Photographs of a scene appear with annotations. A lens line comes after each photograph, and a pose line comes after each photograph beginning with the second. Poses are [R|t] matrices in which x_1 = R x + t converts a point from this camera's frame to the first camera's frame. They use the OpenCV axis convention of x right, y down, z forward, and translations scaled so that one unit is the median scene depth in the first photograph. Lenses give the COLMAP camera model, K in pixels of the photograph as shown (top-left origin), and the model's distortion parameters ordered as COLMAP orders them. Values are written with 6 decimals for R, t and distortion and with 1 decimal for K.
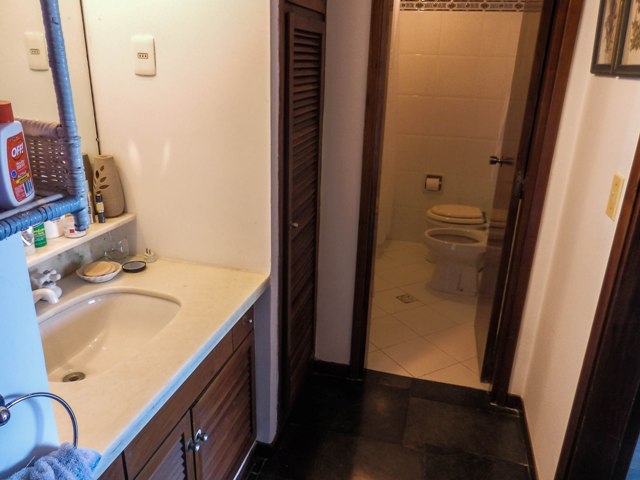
lens RADIAL K [[493.4, 0, 320.0], [0, 493.4, 240.0], [0, 0, 1]] dist [-0.002372, -0.000532]
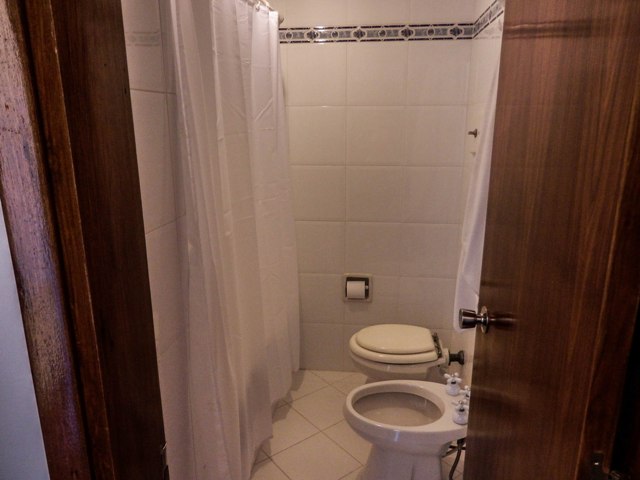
lens RADIAL K [[493.4, 0, 320.0], [0, 493.4, 240.0], [0, 0, 1]] dist [-0.002372, -0.000532]
pose [[0.989250, -0.065250, 0.130872, 0.105108], [0.078510, 0.992000, -0.098858, -0.131097], [-0.123375, 0.108070, 0.986458, 0.363957]]
